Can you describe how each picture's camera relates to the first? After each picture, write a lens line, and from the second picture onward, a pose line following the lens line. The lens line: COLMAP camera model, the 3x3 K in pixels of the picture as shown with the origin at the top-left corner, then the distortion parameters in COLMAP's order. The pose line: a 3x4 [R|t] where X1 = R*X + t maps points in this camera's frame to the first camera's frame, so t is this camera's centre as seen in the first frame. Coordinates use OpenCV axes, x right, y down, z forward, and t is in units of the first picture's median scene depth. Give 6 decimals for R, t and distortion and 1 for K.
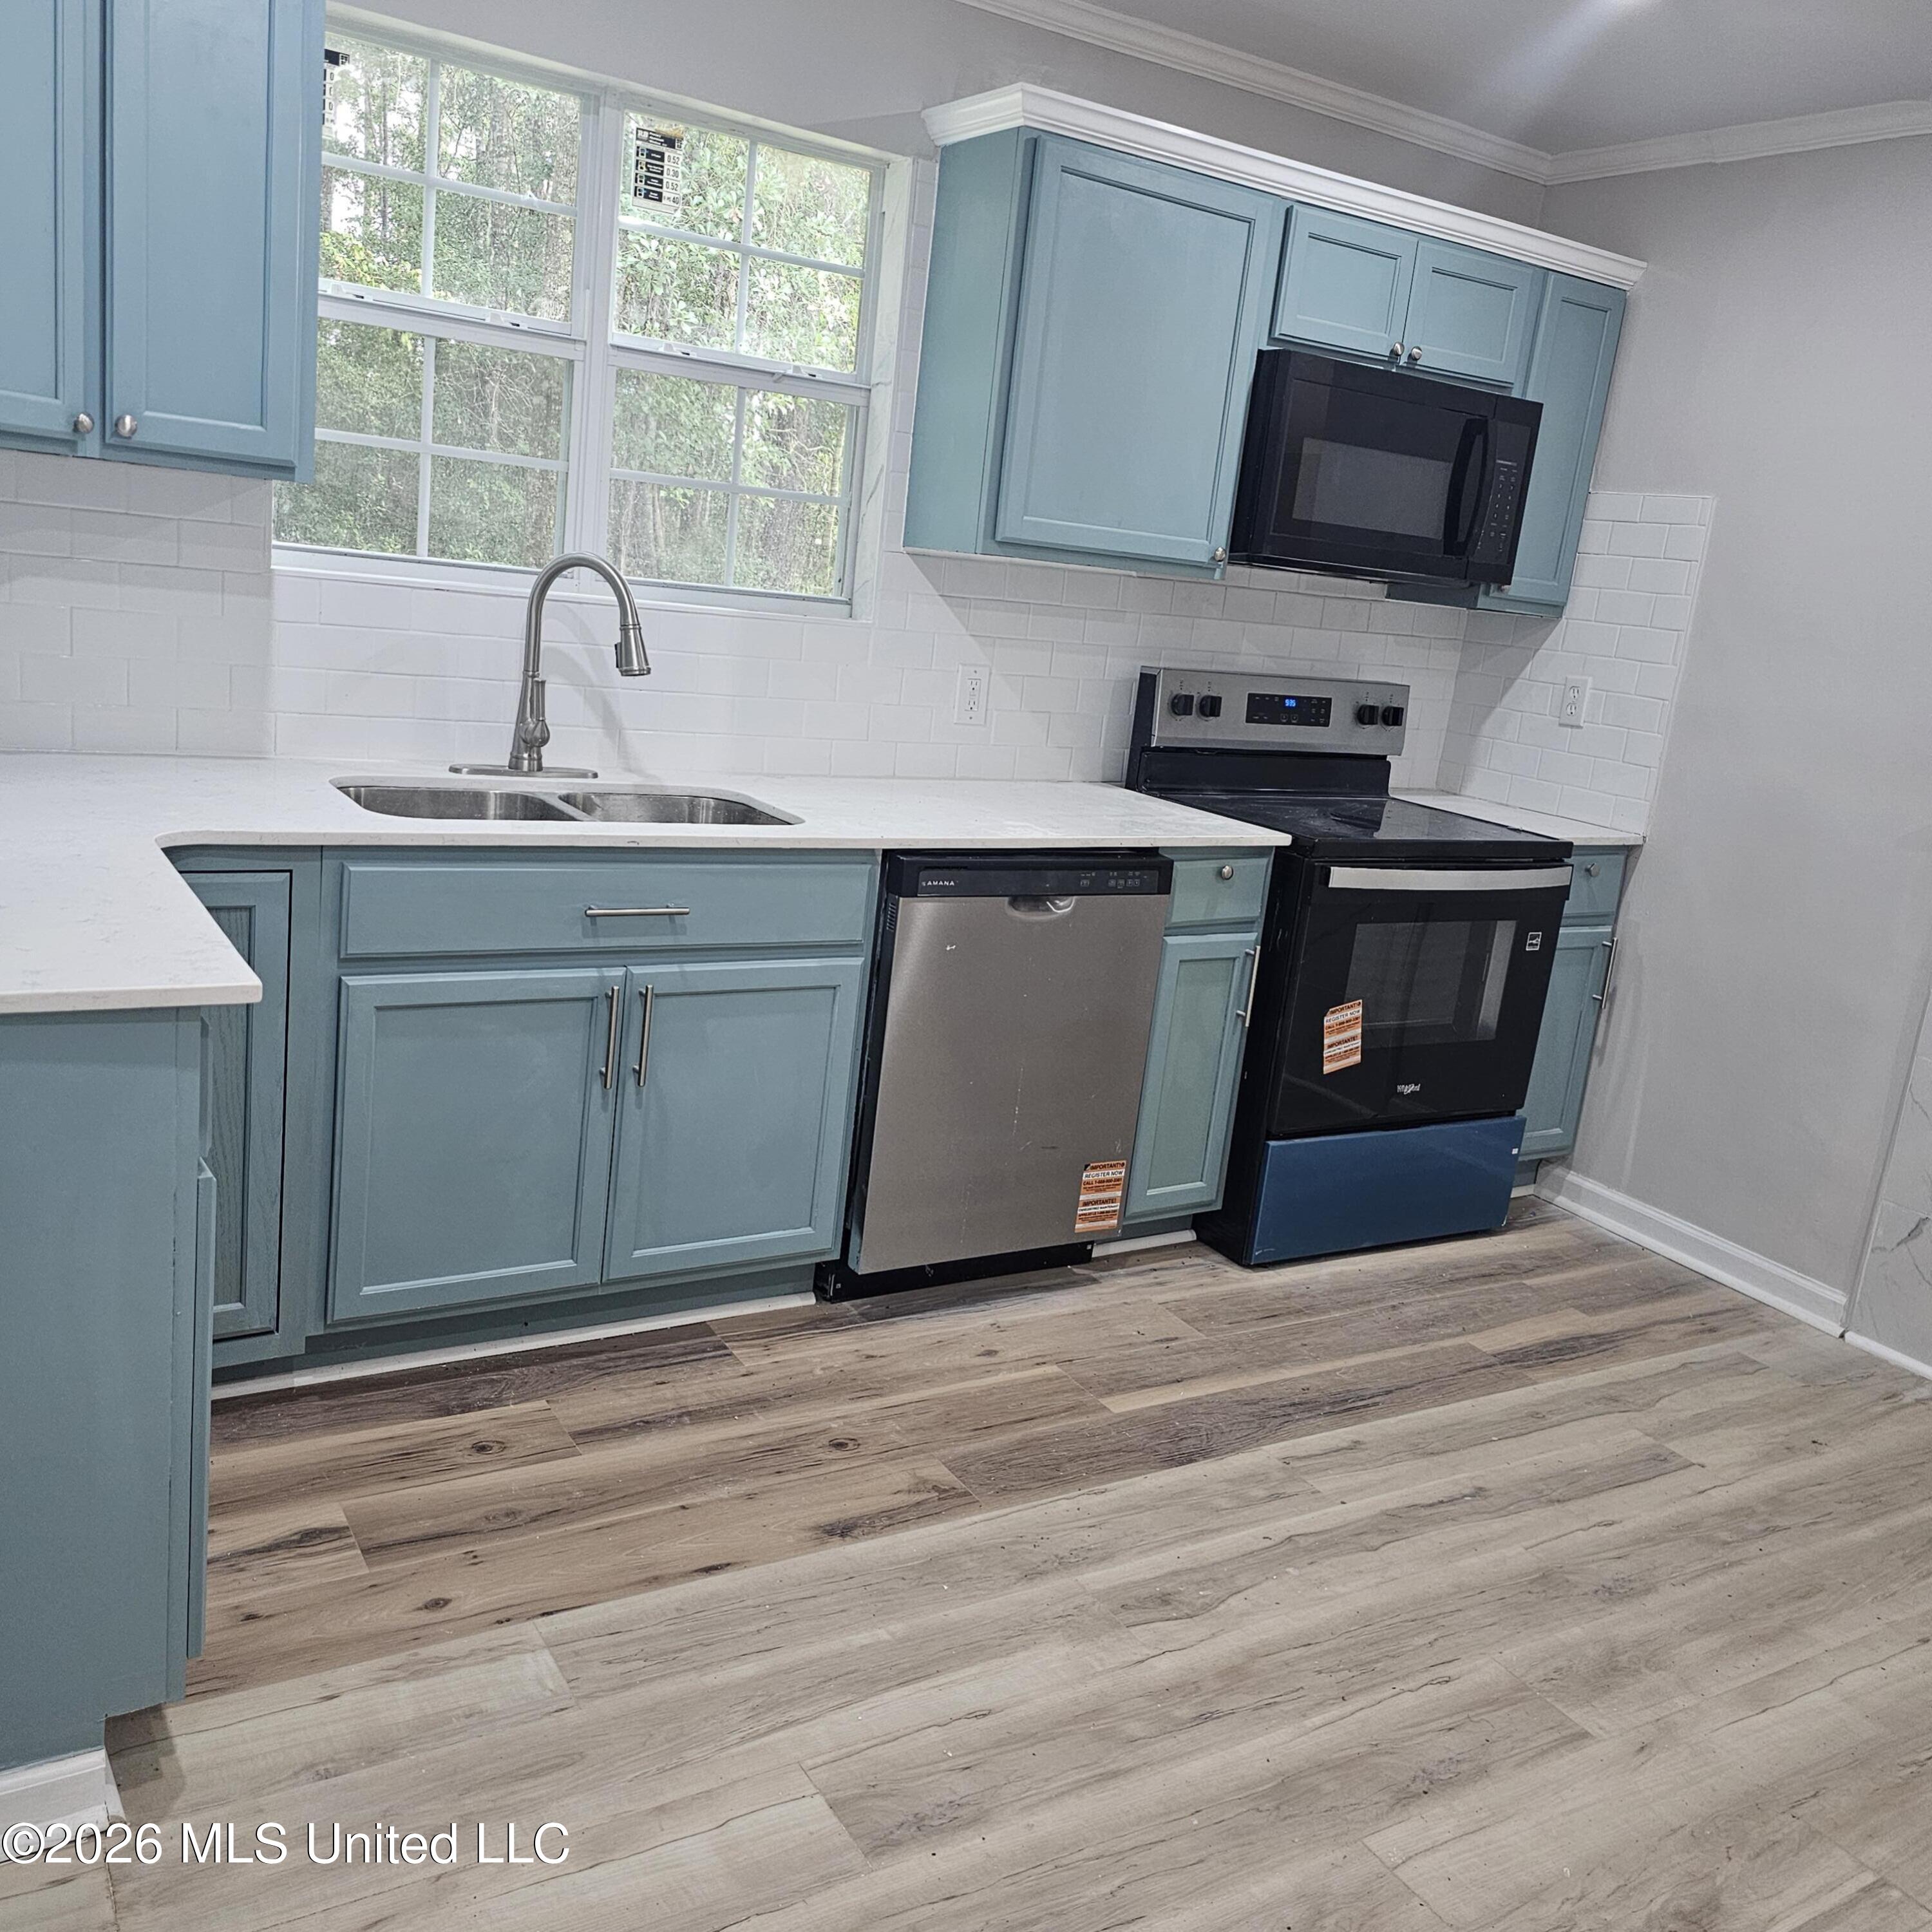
lens RADIAL K [[1788.8, 0, 917.7], [0, 1788.8, 921.1], [0, 0, 1]] dist [0.086876, -0.085272]
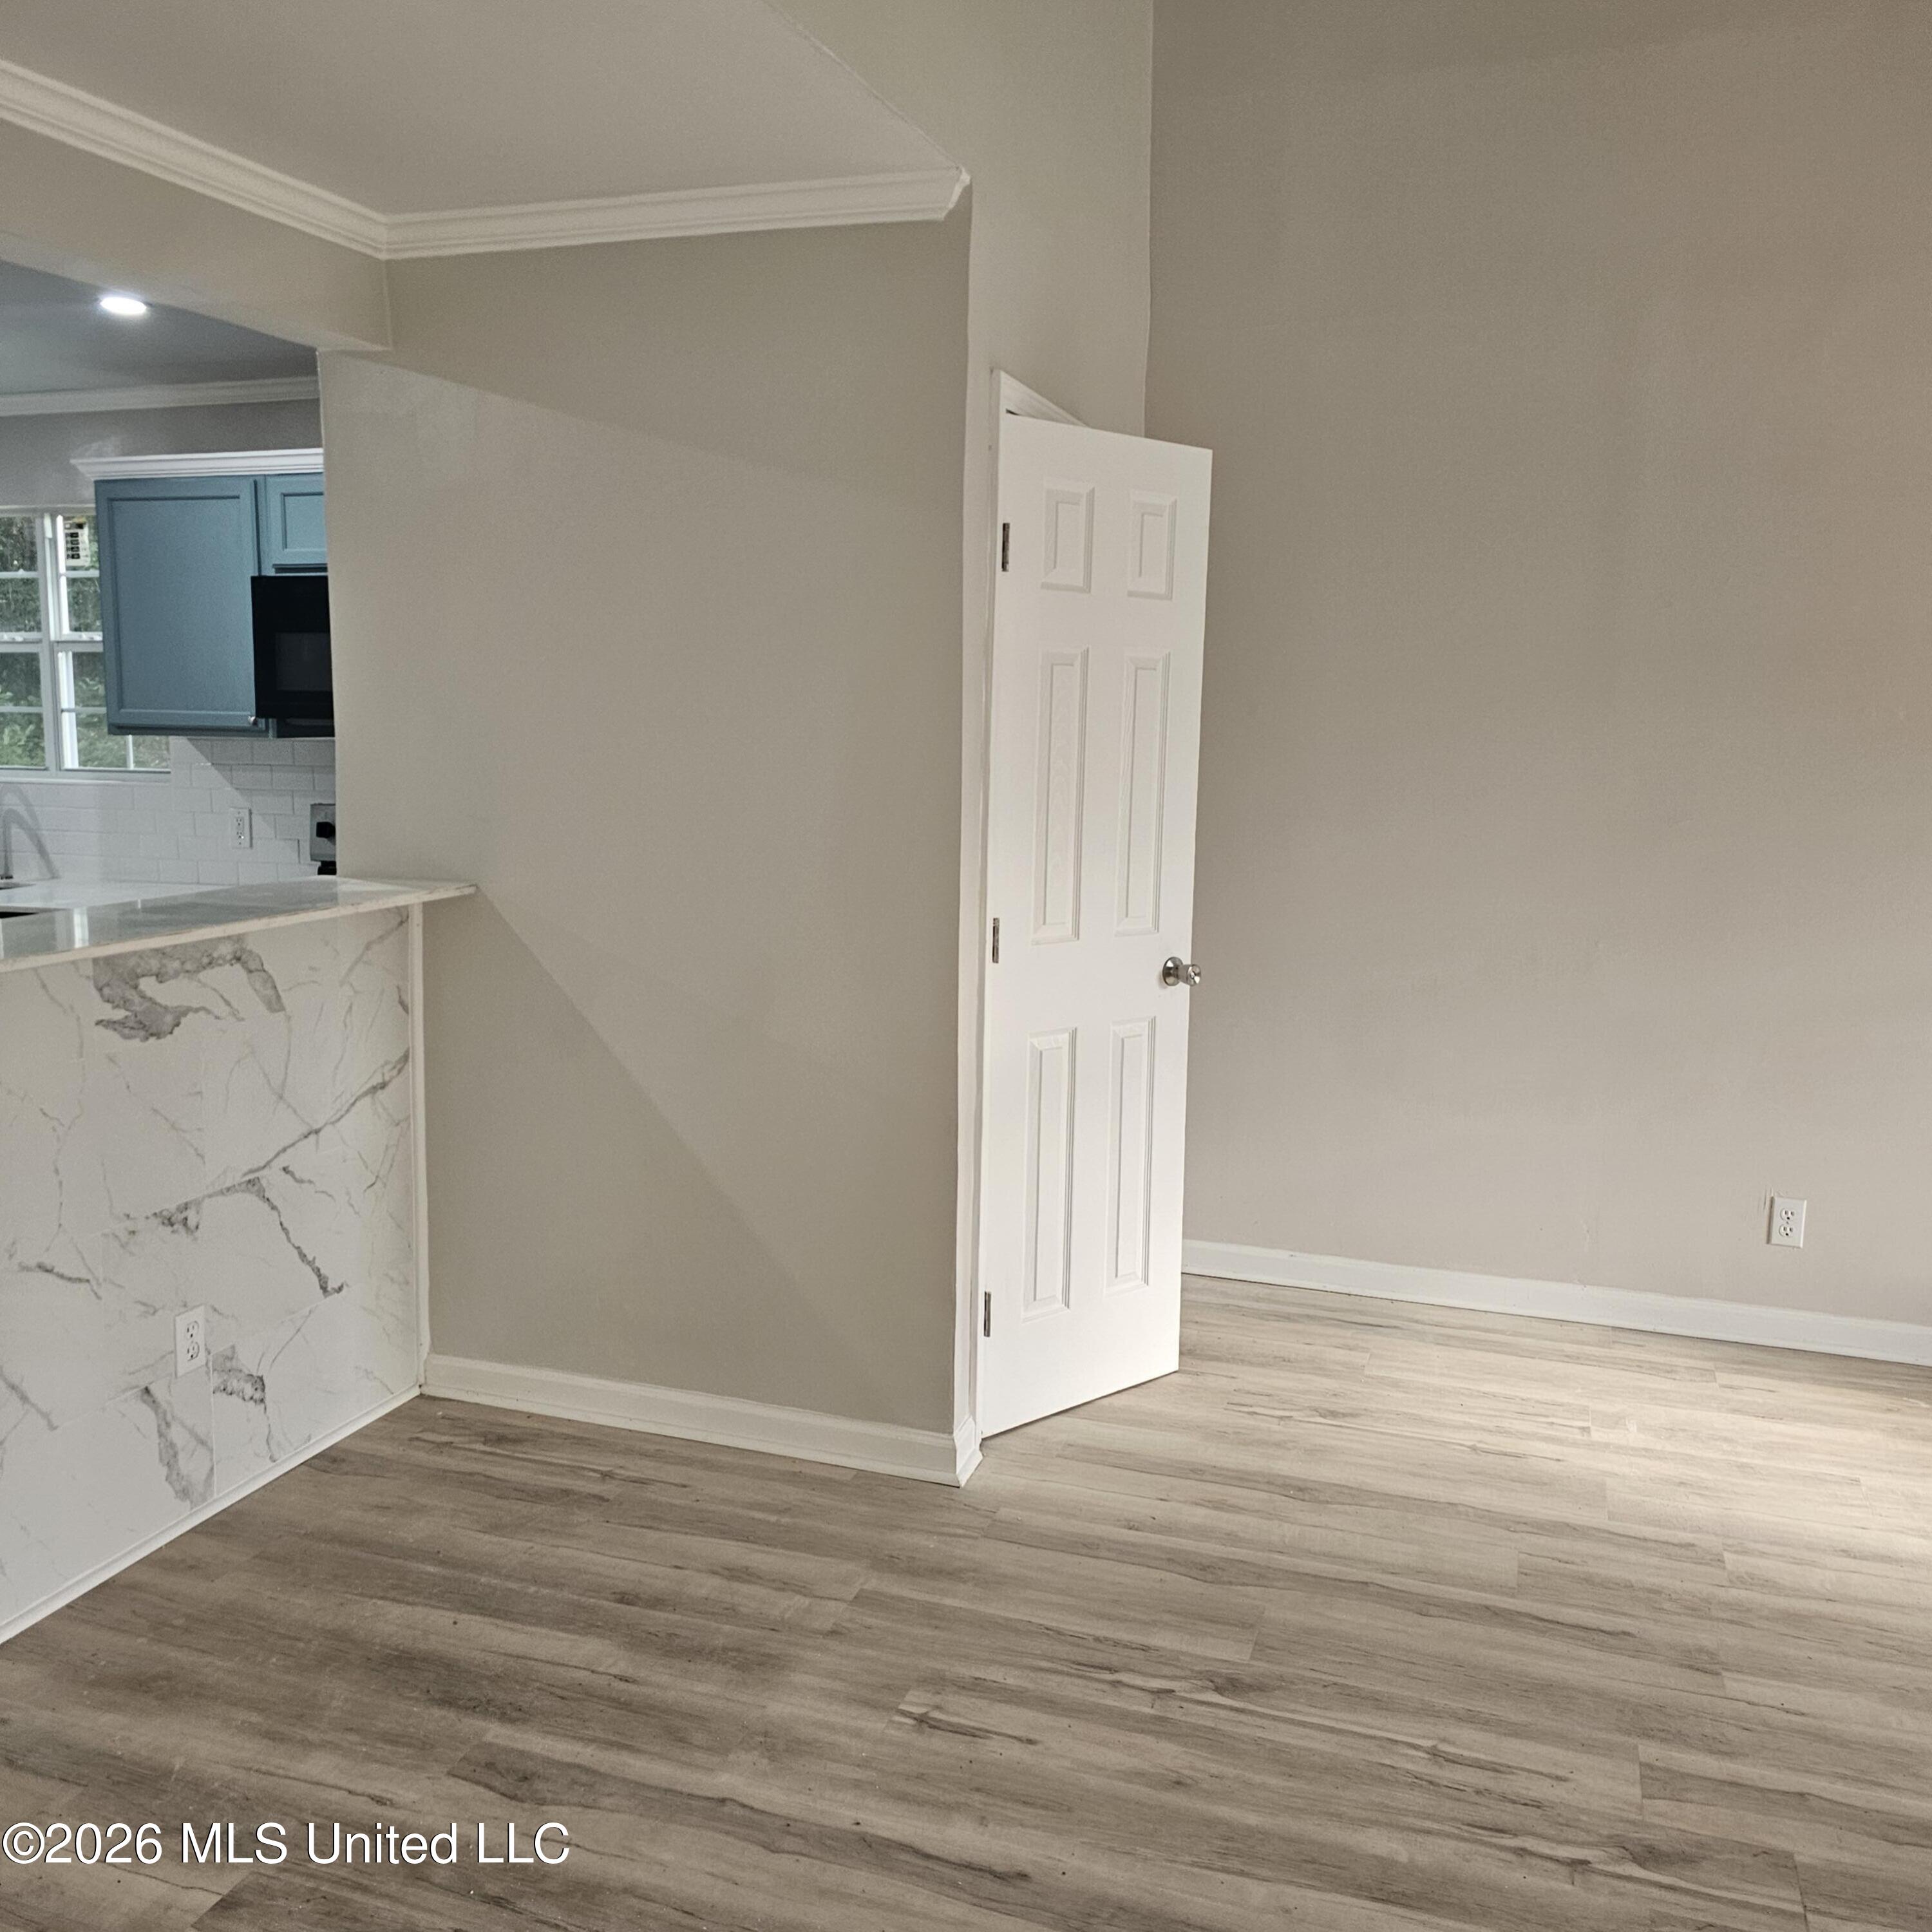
lens RADIAL K [[1733.3, 0, 939.3], [0, 1733.3, 908.2], [0, 0, 1]] dist [0.076611, -0.075651]
pose [[0.610793, -0.012937, -0.791685, 2.278816], [-0.104756, 0.989757, -0.096994, 0.026838], [0.784830, 0.142177, 0.603181, 0.882840]]
